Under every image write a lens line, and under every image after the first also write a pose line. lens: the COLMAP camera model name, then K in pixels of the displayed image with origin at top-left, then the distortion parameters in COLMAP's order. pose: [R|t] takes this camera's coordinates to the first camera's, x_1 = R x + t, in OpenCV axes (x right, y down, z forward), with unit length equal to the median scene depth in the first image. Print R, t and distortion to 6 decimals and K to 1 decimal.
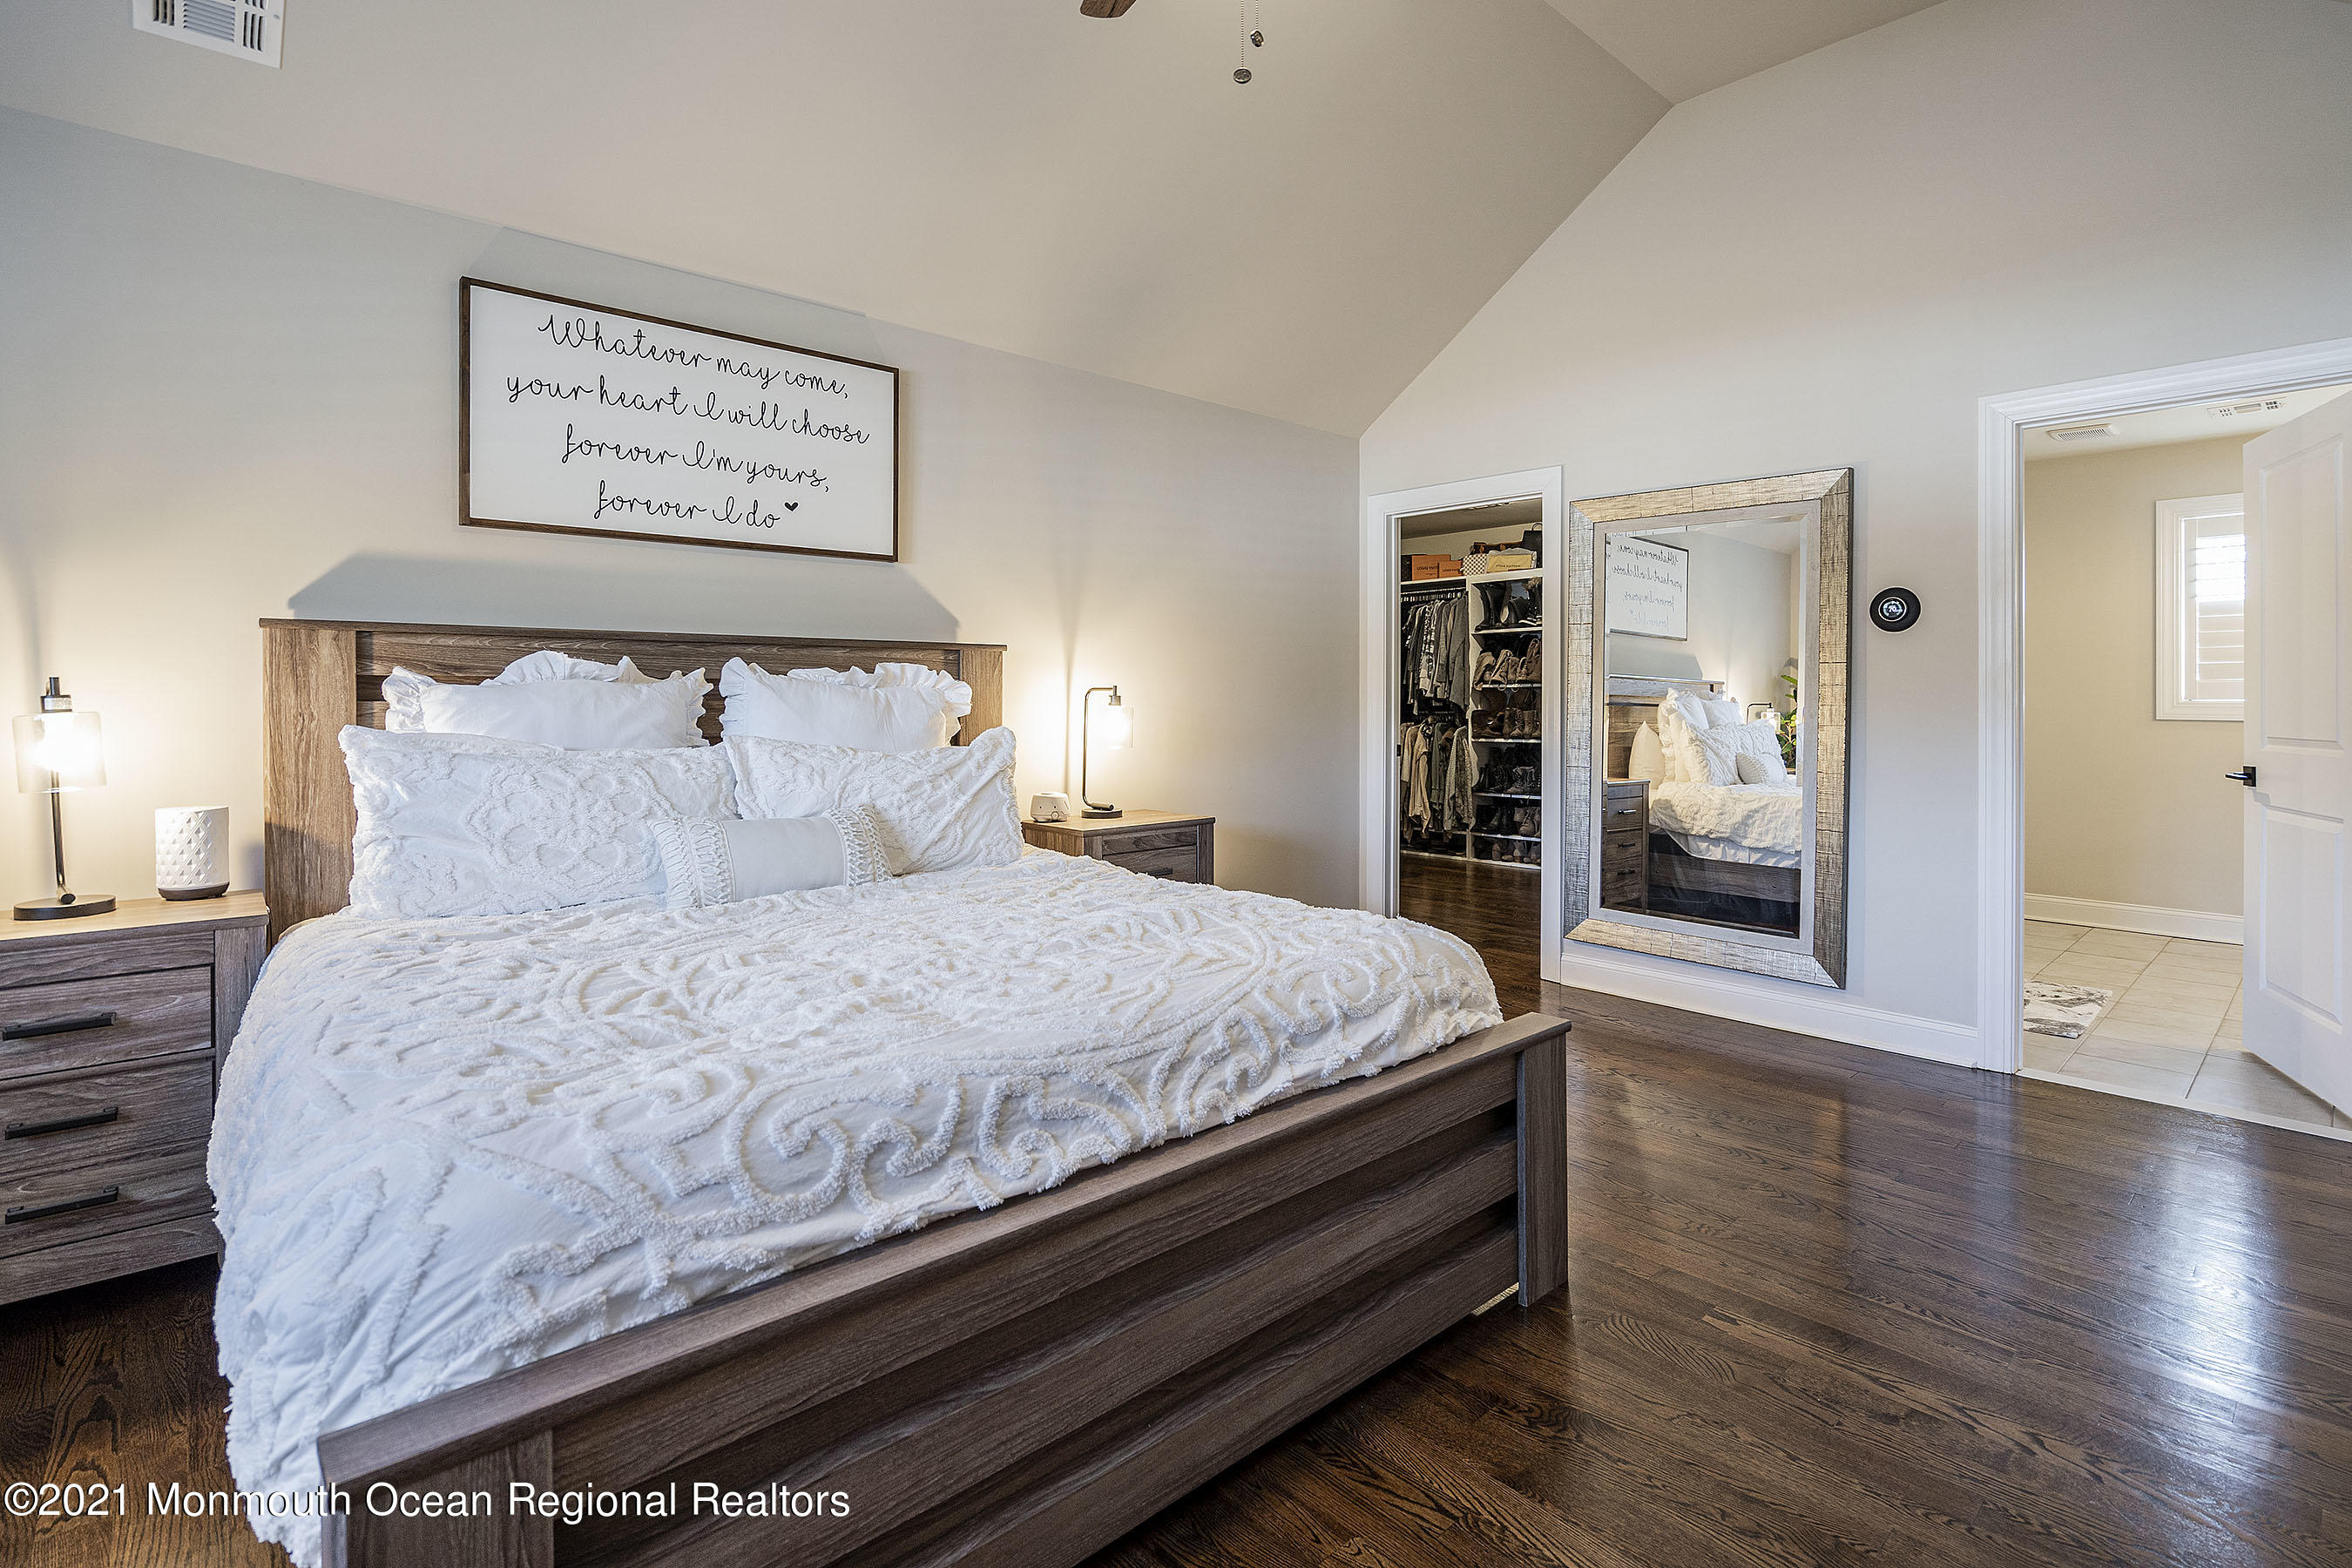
lens RADIAL K [[1113.9, 0, 1216.8], [0, 1113.9, 703.5], [0, 0, 1]] dist [-0.014135, 0.002861]
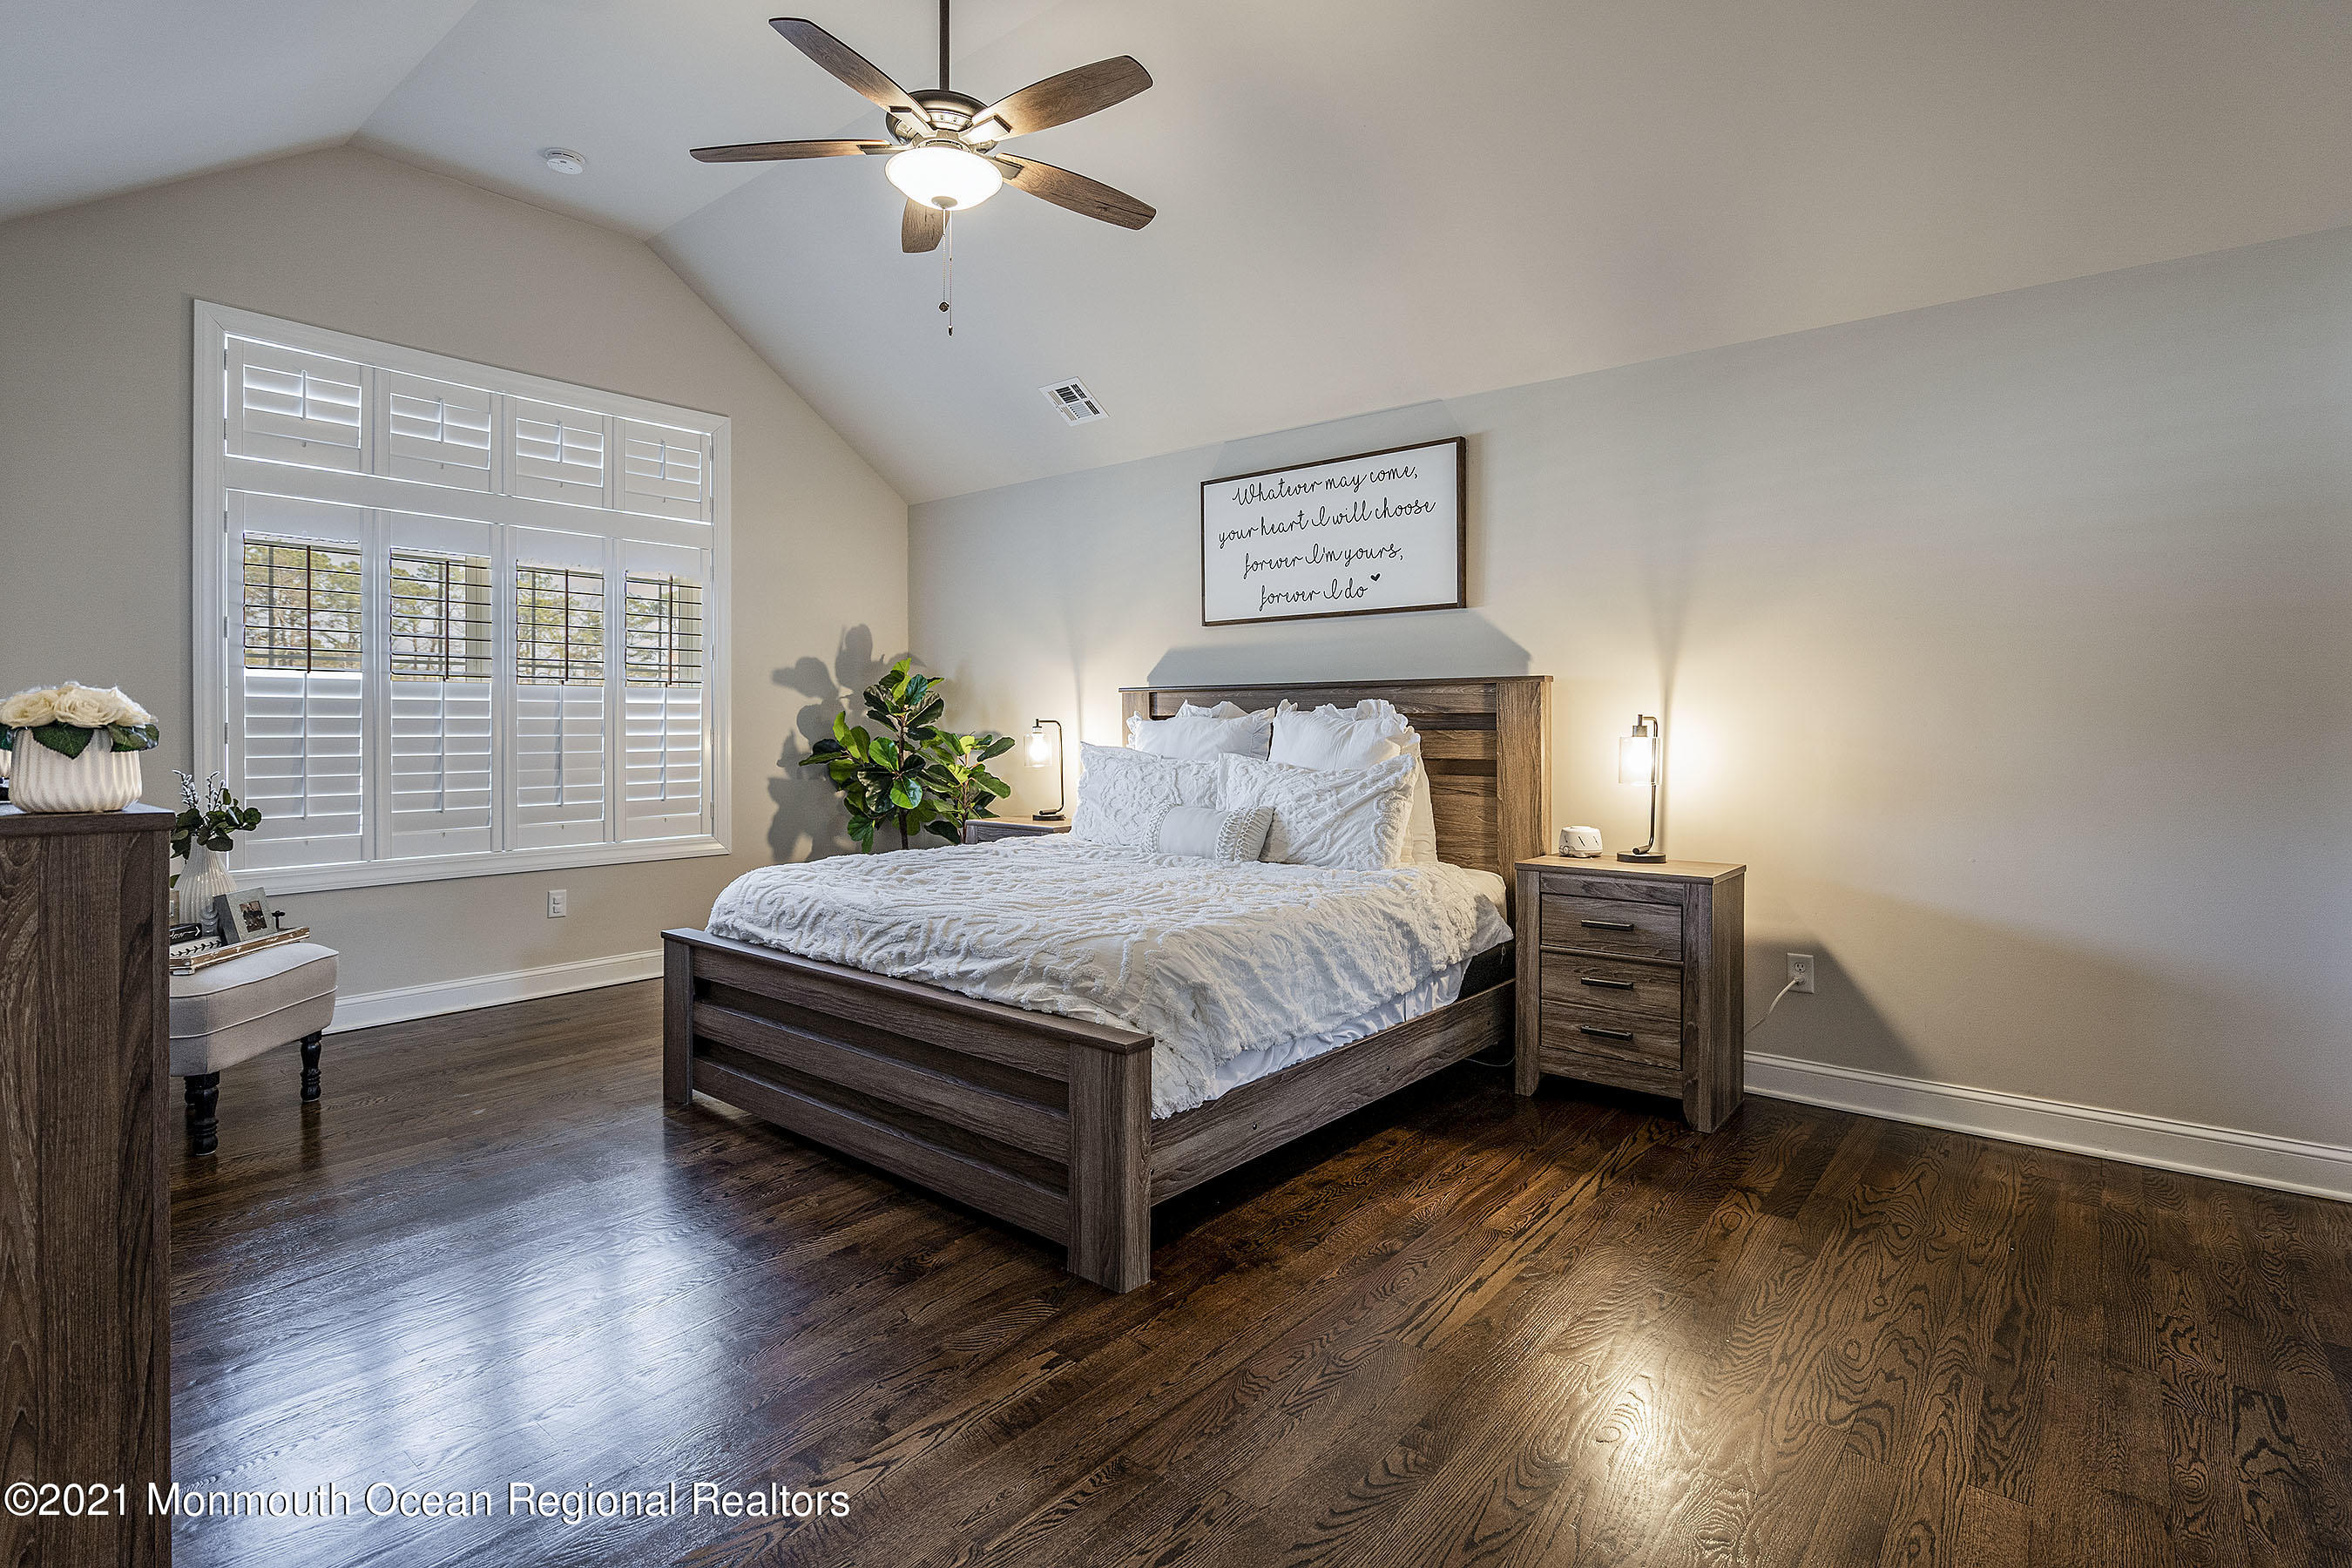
lens RADIAL K [[1113.9, 0, 1109.0], [0, 1113.9, 729.6], [0, 0, 1]] dist [-0.014135, 0.002861]
pose [[0.115468, 0.003486, -0.993305, 1.635413], [-0.005956, 0.999978, 0.002817, -0.009408], [0.993293, 0.005591, 0.115487, 1.060930]]
